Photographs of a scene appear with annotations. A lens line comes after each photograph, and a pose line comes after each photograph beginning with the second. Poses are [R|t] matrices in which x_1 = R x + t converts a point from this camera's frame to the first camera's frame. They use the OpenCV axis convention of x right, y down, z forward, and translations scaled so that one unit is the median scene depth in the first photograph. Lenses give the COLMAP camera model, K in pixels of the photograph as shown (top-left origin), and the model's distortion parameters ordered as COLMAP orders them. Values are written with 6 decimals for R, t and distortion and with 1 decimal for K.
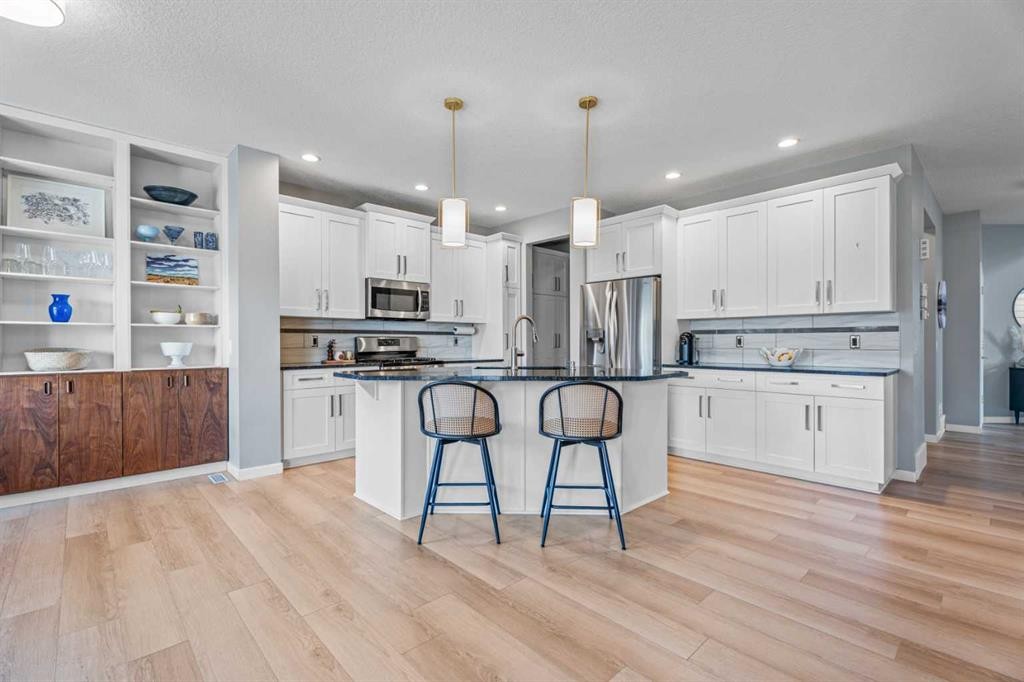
lens RADIAL K [[455.0, 0, 513.6], [0, 455.0, 342.3], [0, 0, 1]] dist [0.000882, -0.000211]
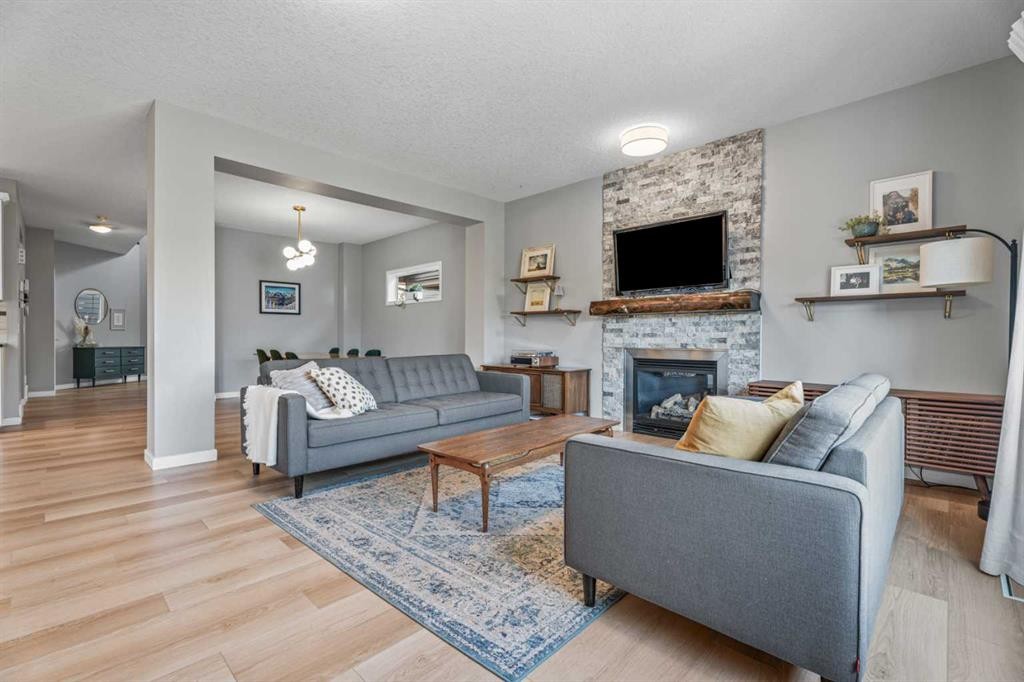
lens RADIAL K [[455.0, 0, 516.2], [0, 455.0, 339.2], [0, 0, 1]] dist [0.000882, -0.000211]
pose [[-0.049861, -0.004171, 0.998747, -0.545189], [0.001758, 0.999989, 0.004263, 0.041042], [-0.998755, 0.001968, -0.049853, -0.416676]]
